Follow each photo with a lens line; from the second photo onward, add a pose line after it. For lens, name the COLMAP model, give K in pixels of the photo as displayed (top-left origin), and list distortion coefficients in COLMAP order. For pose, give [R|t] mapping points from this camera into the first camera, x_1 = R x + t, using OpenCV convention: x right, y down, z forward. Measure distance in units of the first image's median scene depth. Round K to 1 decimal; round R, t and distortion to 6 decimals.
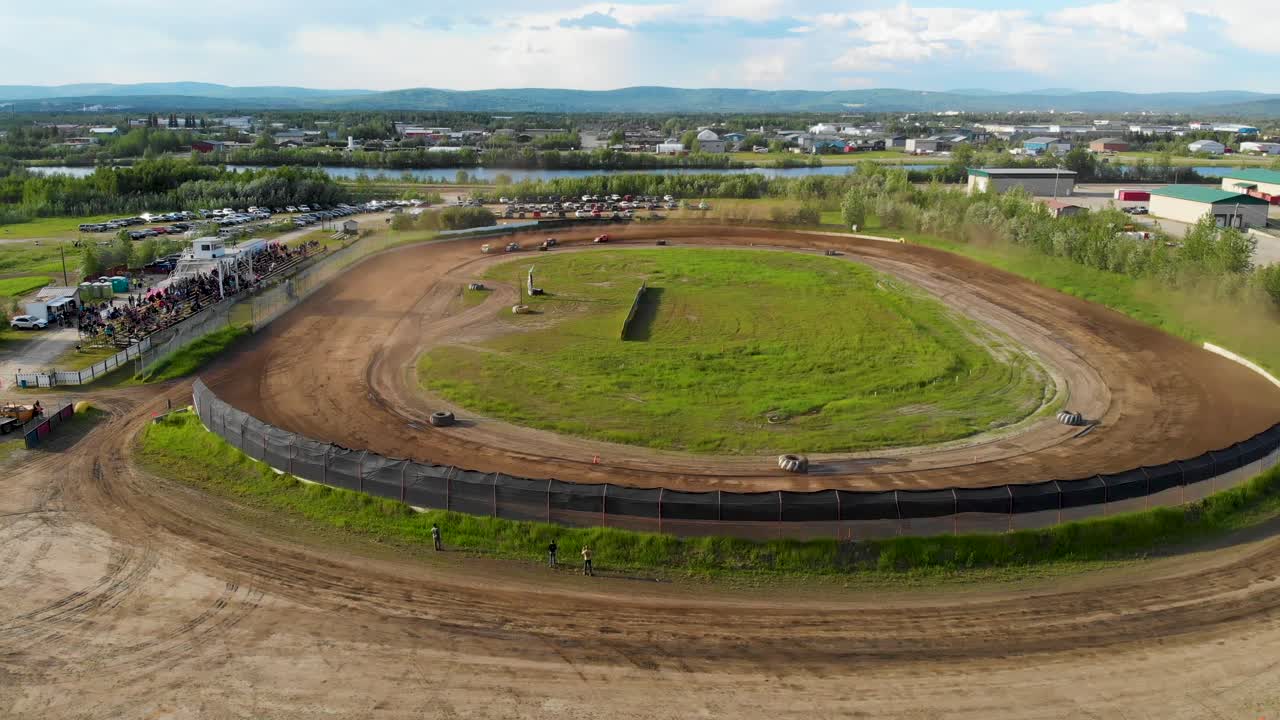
lens RADIAL K [[1018.2, 0, 640.0], [0, 1018.2, 360.0], [0, 0, 1]] dist [0.093623, -0.271471]
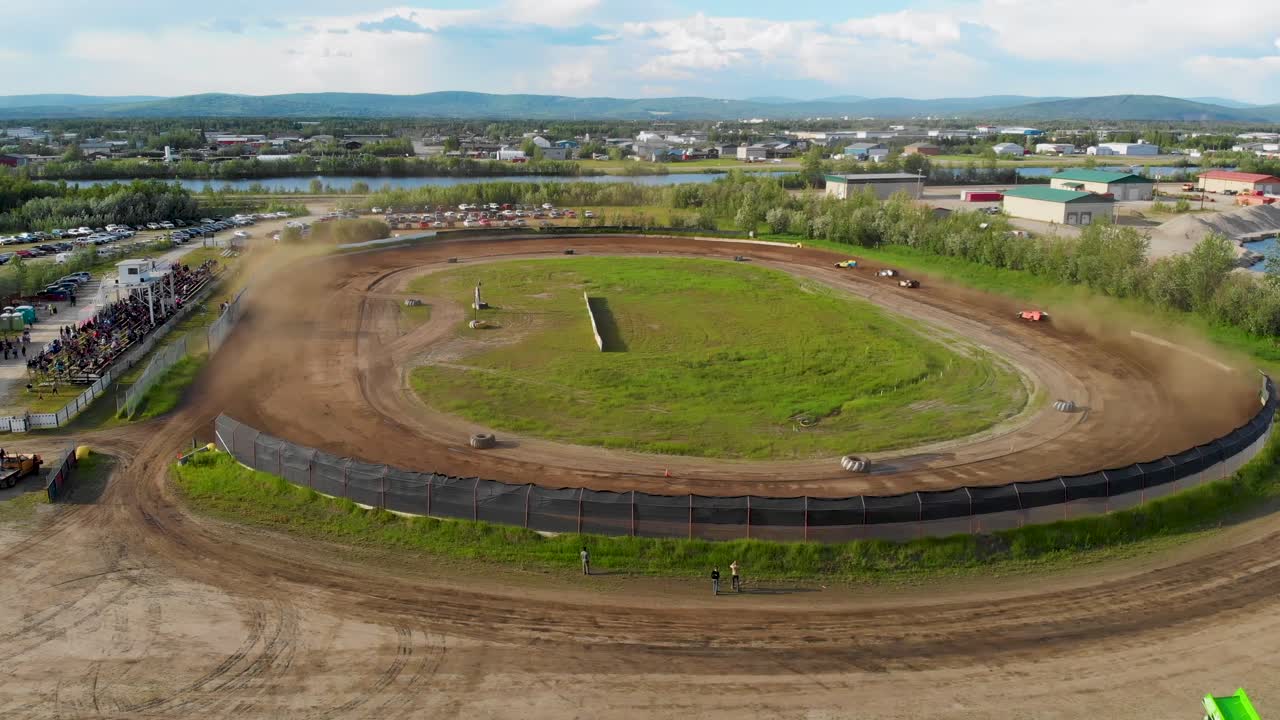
lens RADIAL K [[1018.2, 0, 640.0], [0, 1018.2, 360.0], [0, 0, 1]] dist [0.093623, -0.271471]
pose [[0.981163, -0.044930, 0.187885, -0.151429], [0.045938, 0.998944, -0.001008, -0.007784], [-0.187641, 0.009620, 0.982191, 0.011427]]
